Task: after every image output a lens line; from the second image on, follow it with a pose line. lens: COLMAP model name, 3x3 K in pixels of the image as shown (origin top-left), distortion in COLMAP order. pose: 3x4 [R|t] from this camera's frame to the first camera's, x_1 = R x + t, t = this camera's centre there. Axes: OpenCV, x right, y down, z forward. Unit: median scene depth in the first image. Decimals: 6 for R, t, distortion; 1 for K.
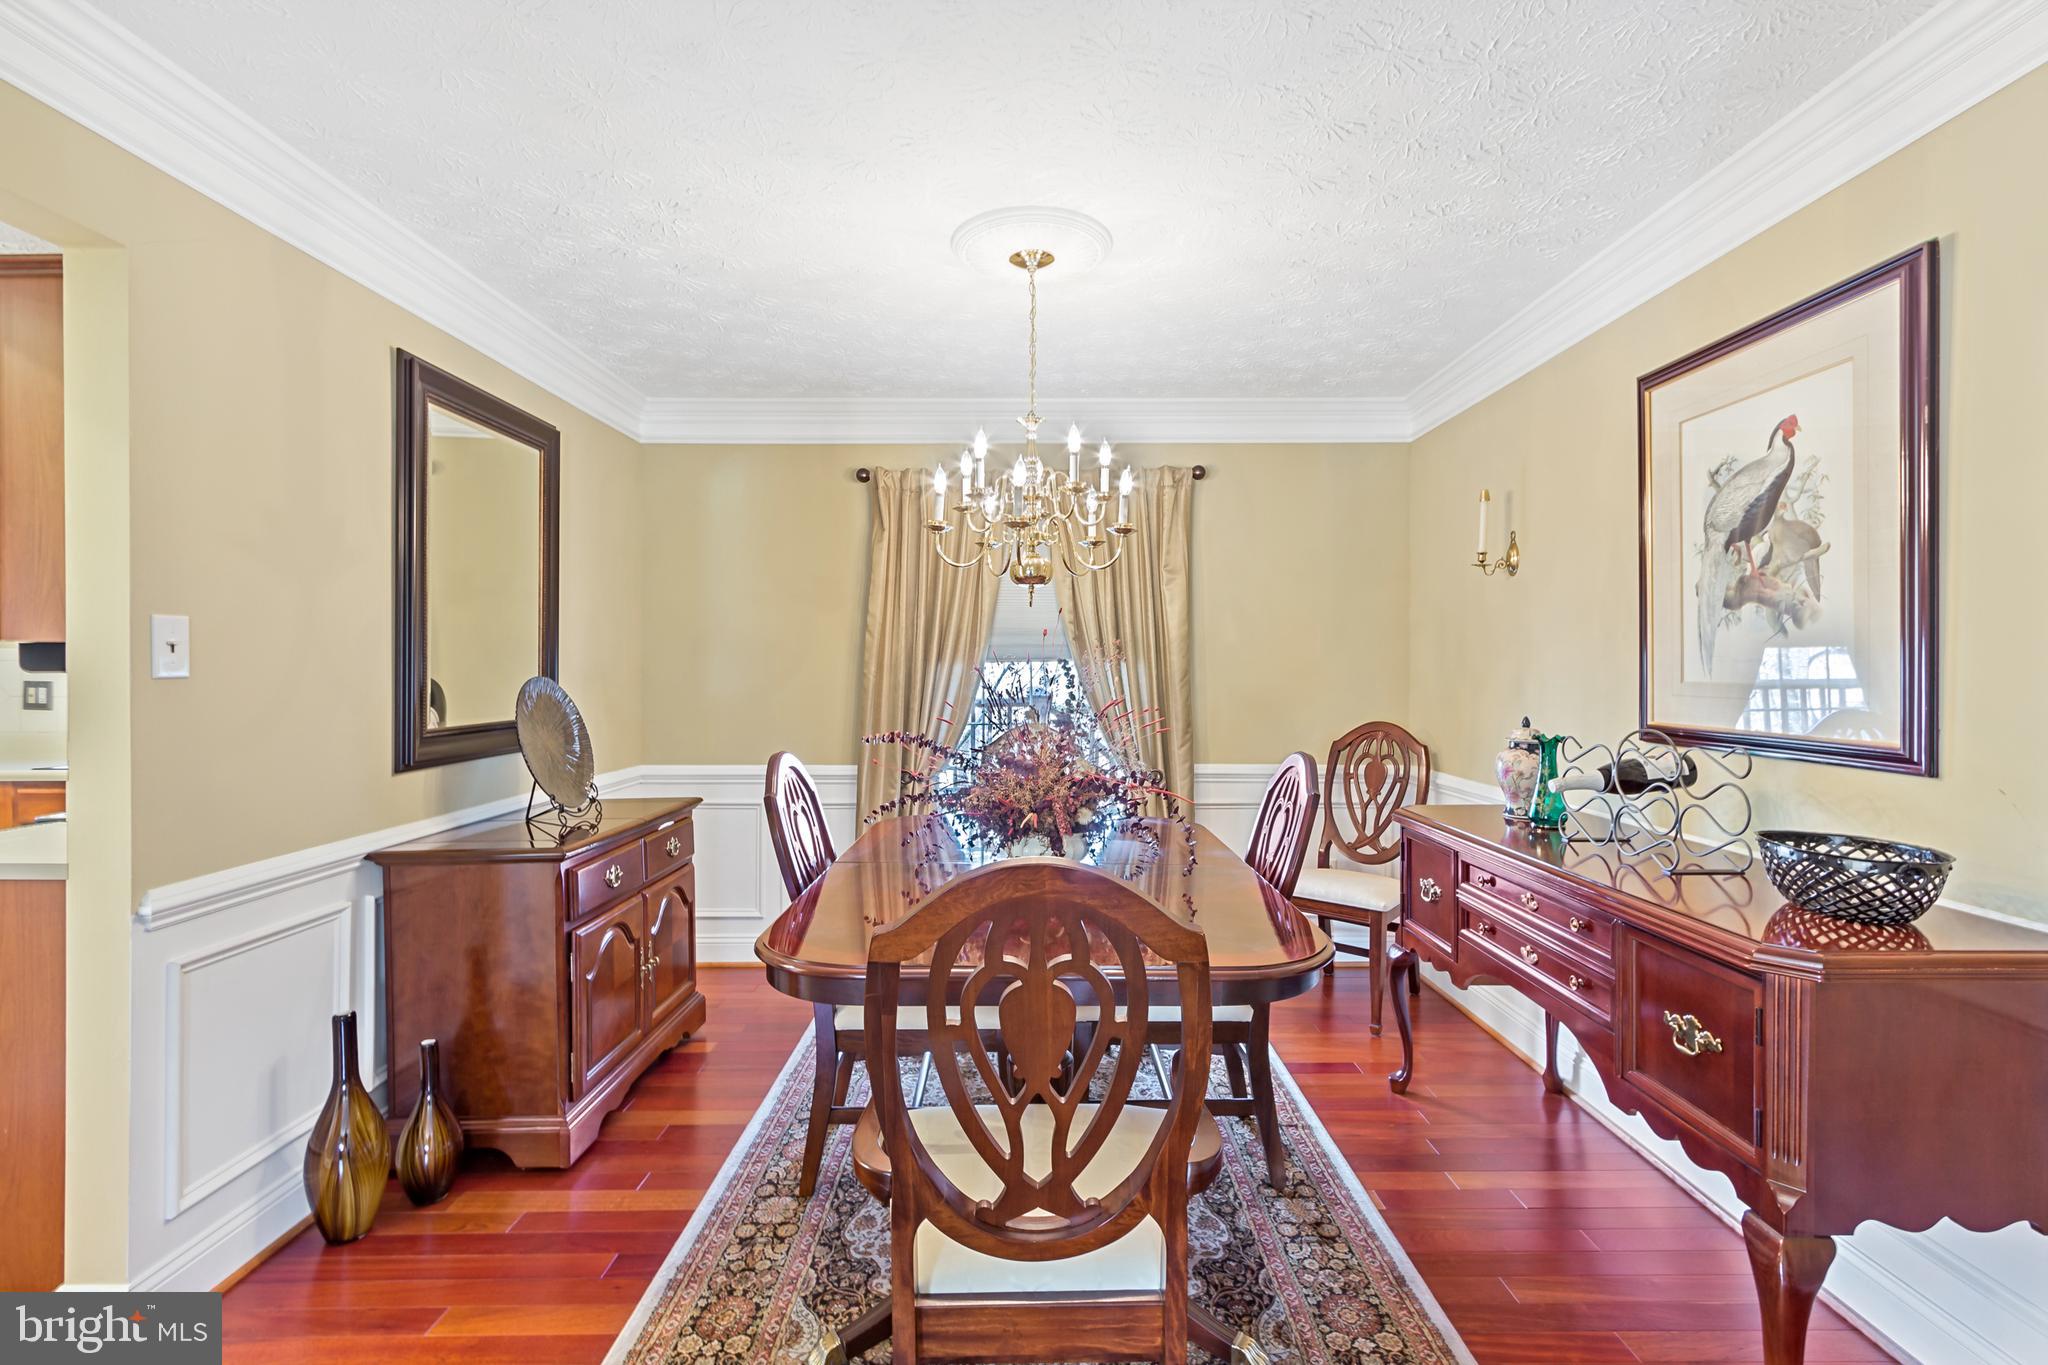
lens RADIAL K [[940.1, 0, 1041.3], [0, 940.1, 675.3], [0, 0, 1]] dist [0.009235, -0.000870]
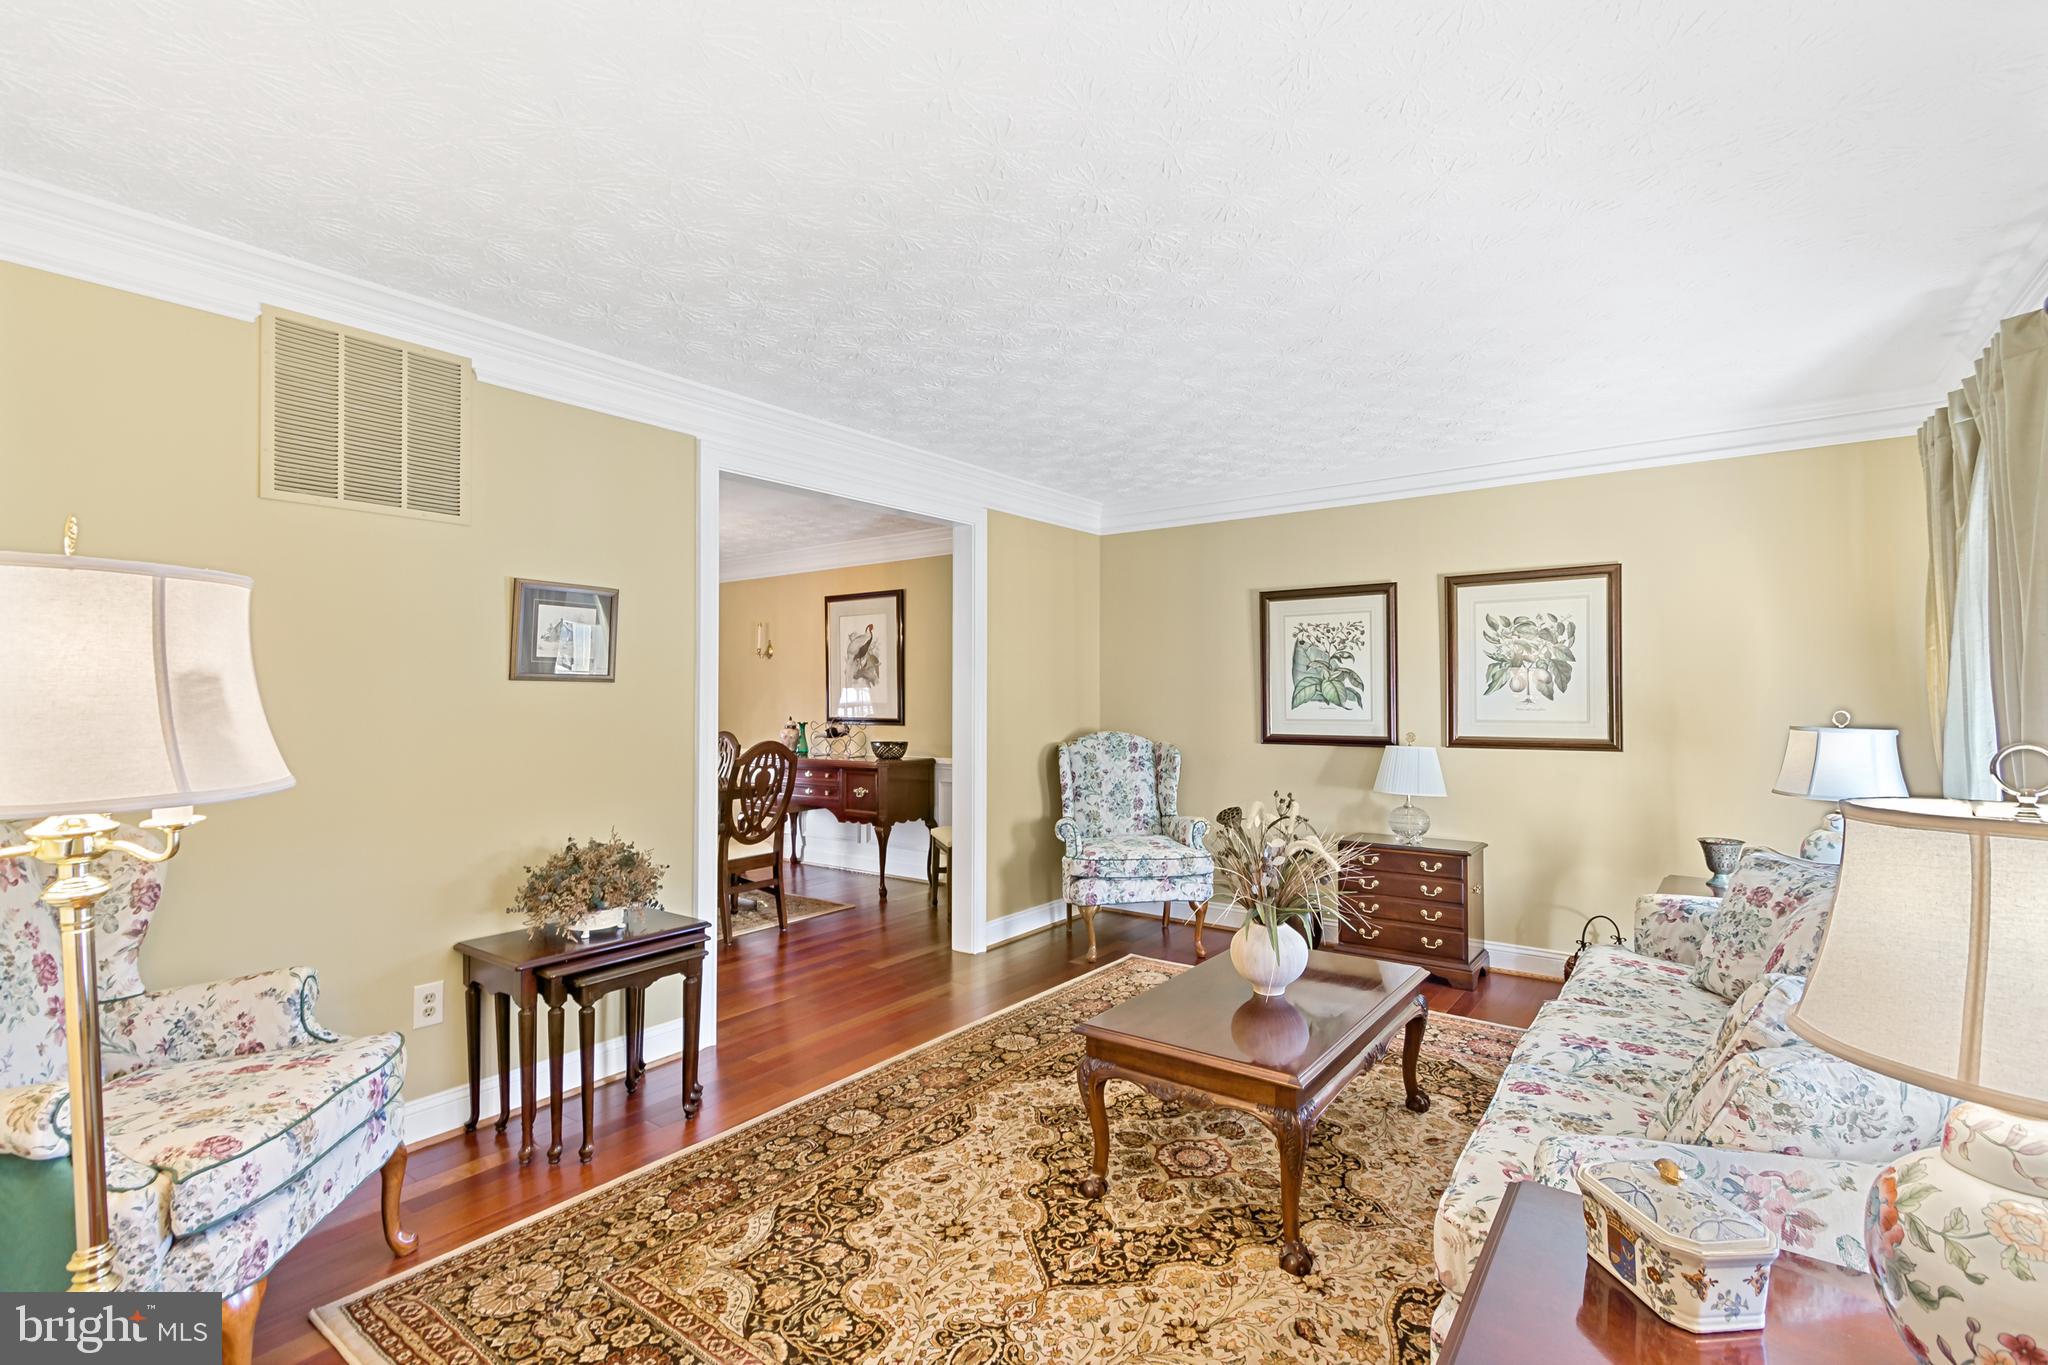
lens RADIAL K [[940.1, 0, 1043.4], [0, 940.1, 695.6], [0, 0, 1]] dist [0.009235, -0.000870]
pose [[0.591191, -0.000702, 0.806531, -1.389381], [0.007837, 0.999957, -0.004874, 0.004491], [-0.806494, 0.009202, 0.591171, -1.324757]]
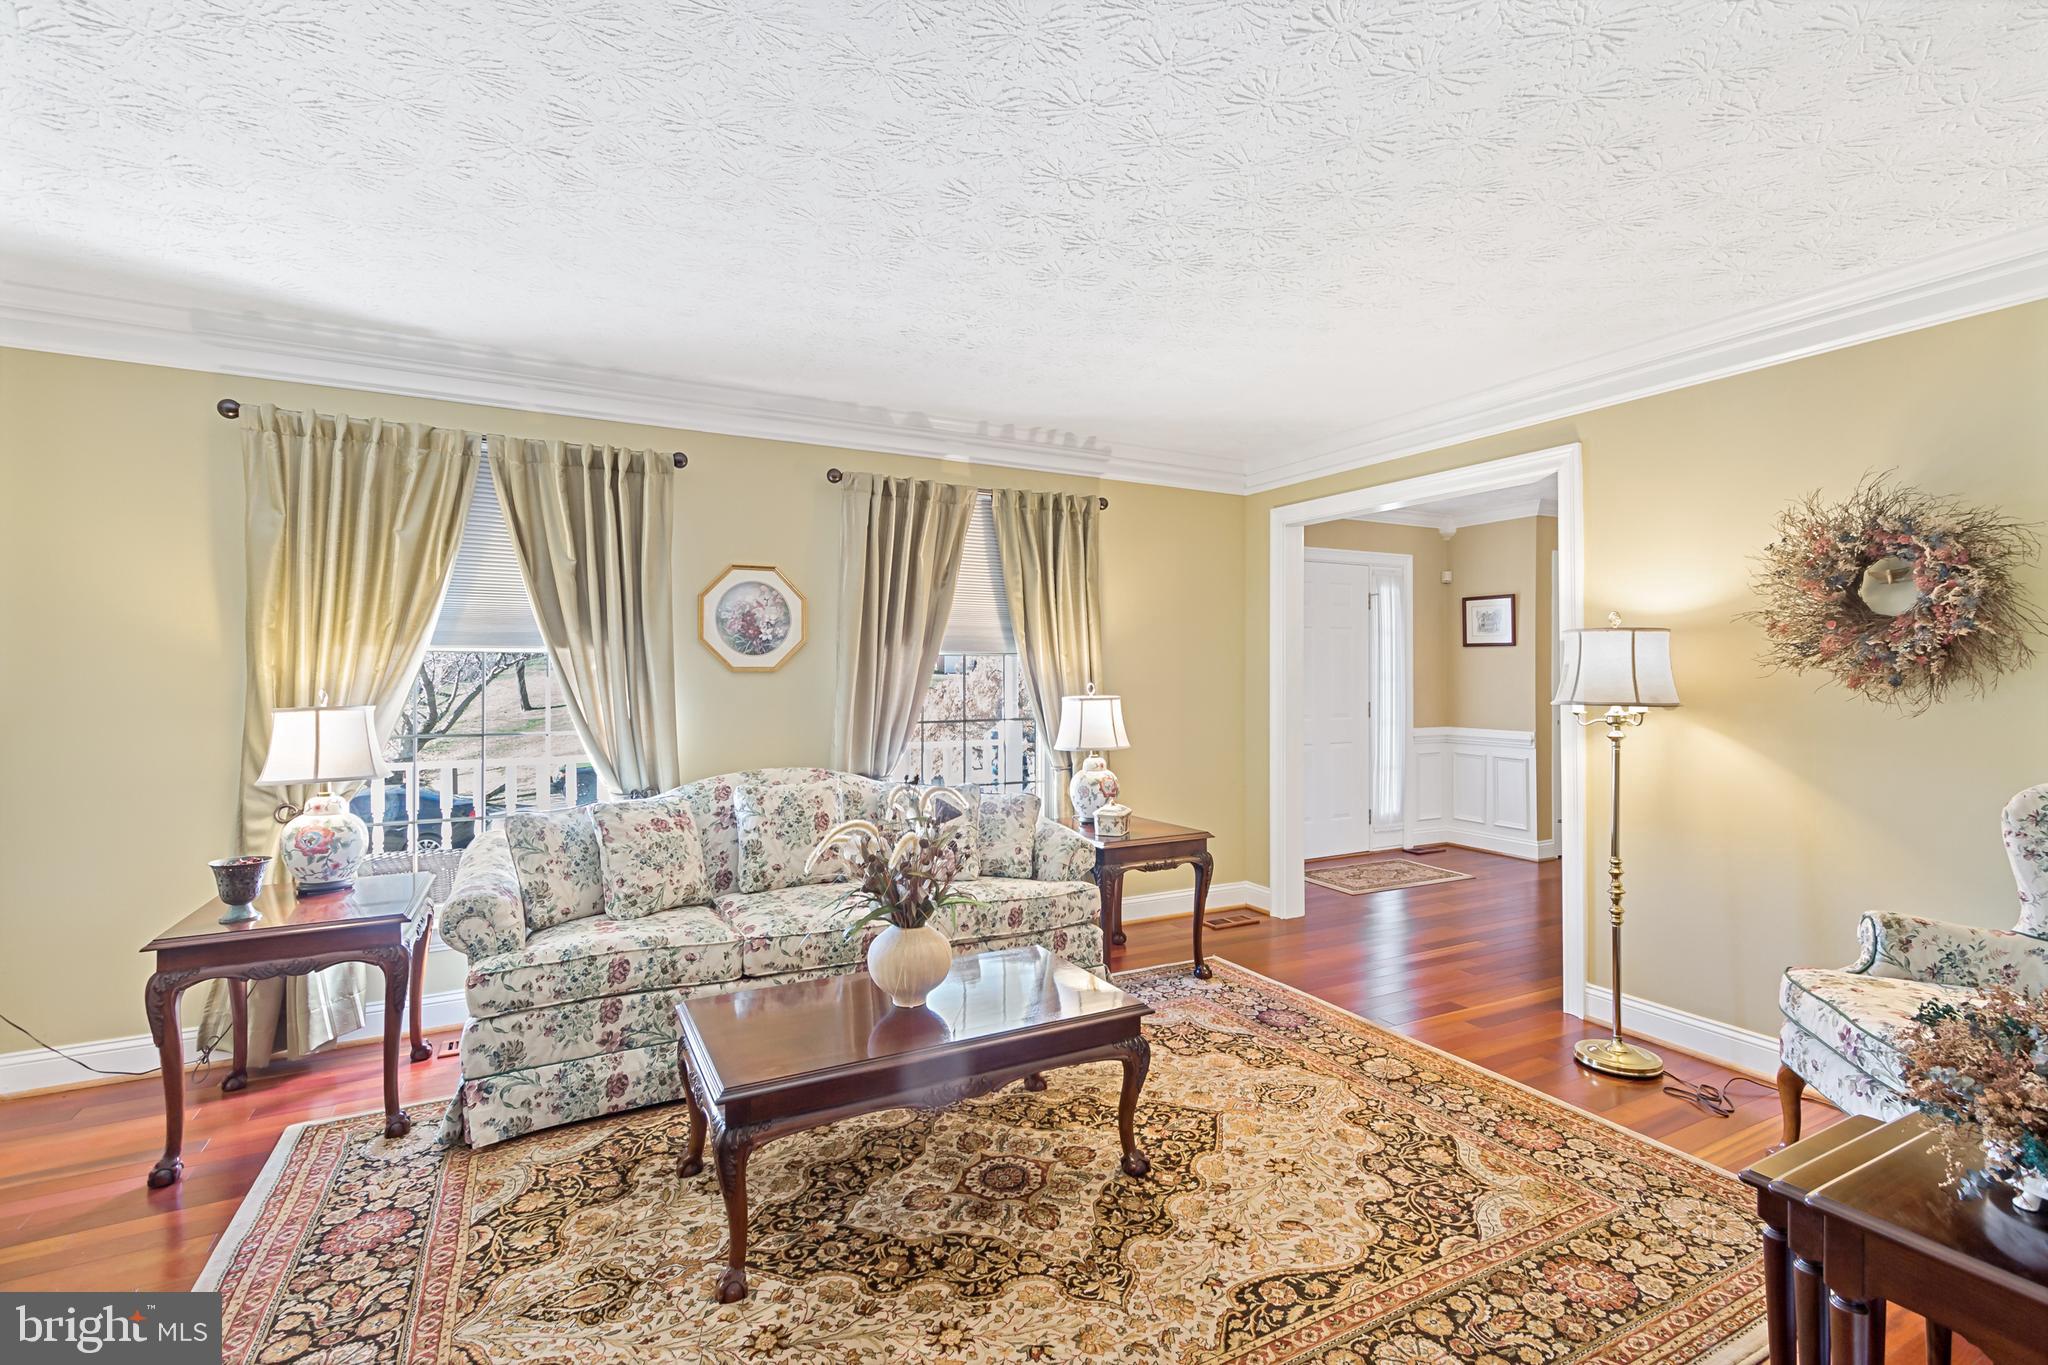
lens RADIAL K [[940.1, 0, 1033.7], [0, 940.1, 662.7], [0, 0, 1]] dist [0.009235, -0.000870]
pose [[-0.881727, -0.006976, -0.471709, 0.100530], [-0.004501, 0.999970, -0.006375, -0.000463], [0.471739, -0.003498, -0.881731, 0.140354]]
